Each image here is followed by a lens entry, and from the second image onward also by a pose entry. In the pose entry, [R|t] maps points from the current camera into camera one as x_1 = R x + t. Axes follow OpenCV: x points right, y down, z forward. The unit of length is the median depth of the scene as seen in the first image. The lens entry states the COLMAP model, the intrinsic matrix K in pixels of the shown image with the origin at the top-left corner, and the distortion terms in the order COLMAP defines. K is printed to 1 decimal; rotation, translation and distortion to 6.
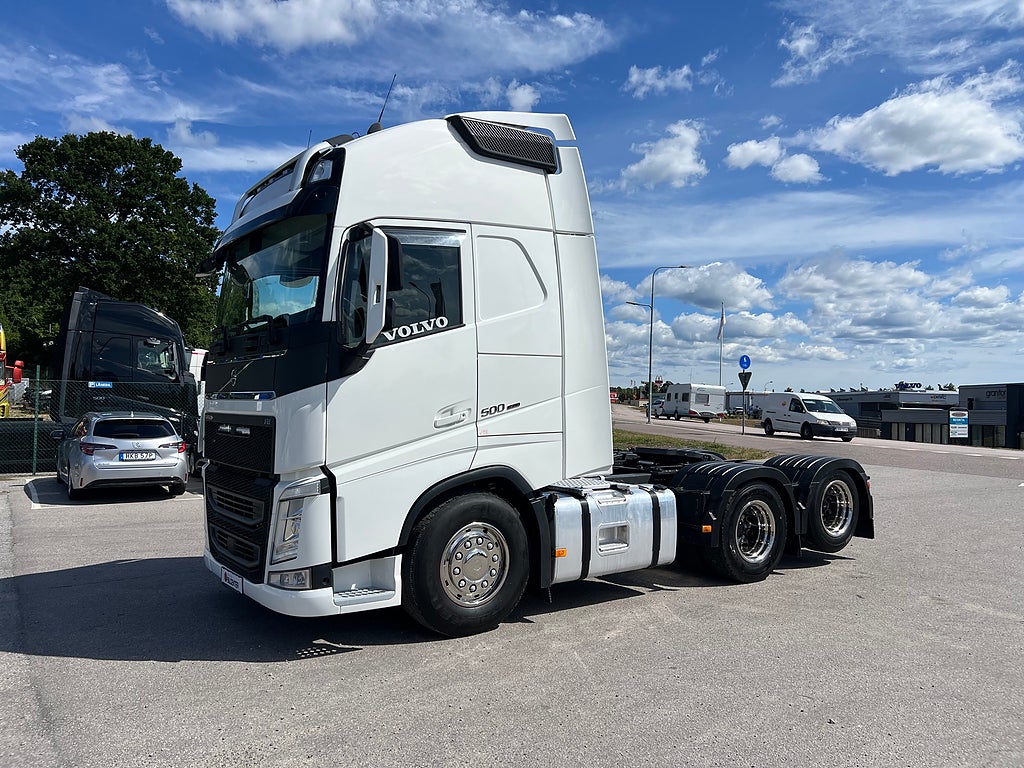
lens RADIAL K [[769.0, 0, 514.0], [0, 769.0, 387.3], [0, 0, 1]] dist [0.064585, -0.067195]
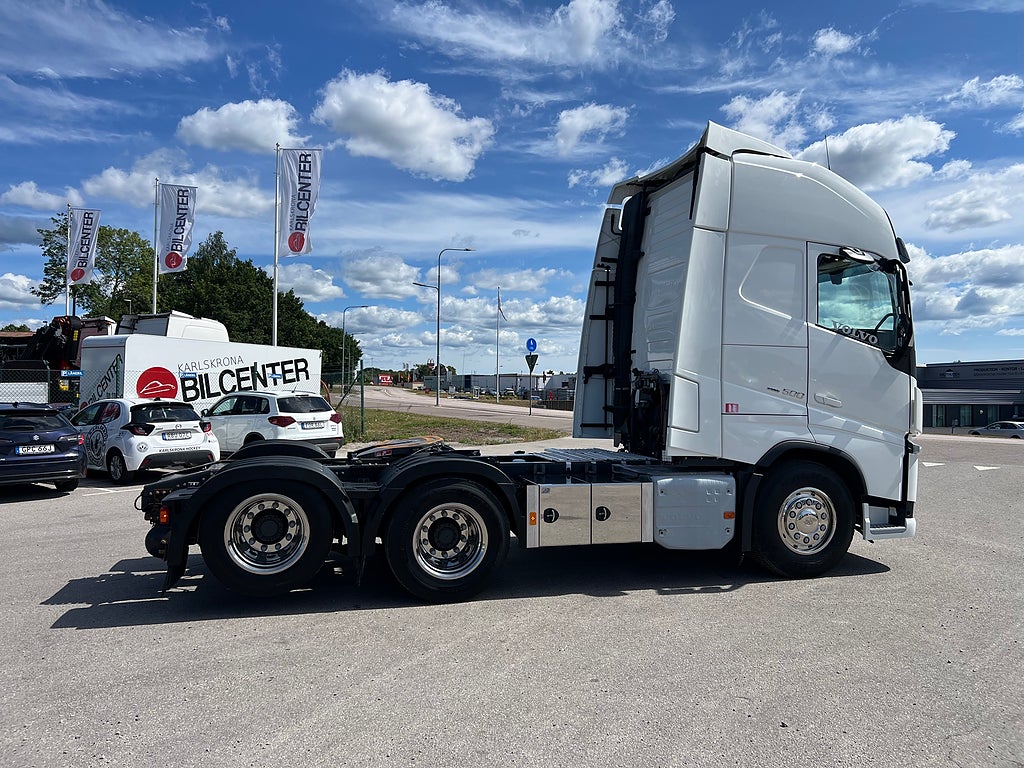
lens RADIAL K [[772.0, 0, 508.7], [0, 772.0, 386.5], [0, 0, 1]] dist [0.063733, -0.070595]
pose [[0.958590, -0.011771, 0.284546, -0.116237], [0.005714, 0.999739, 0.022107, 0.000842], [-0.284732, -0.019566, 0.958408, 0.139451]]
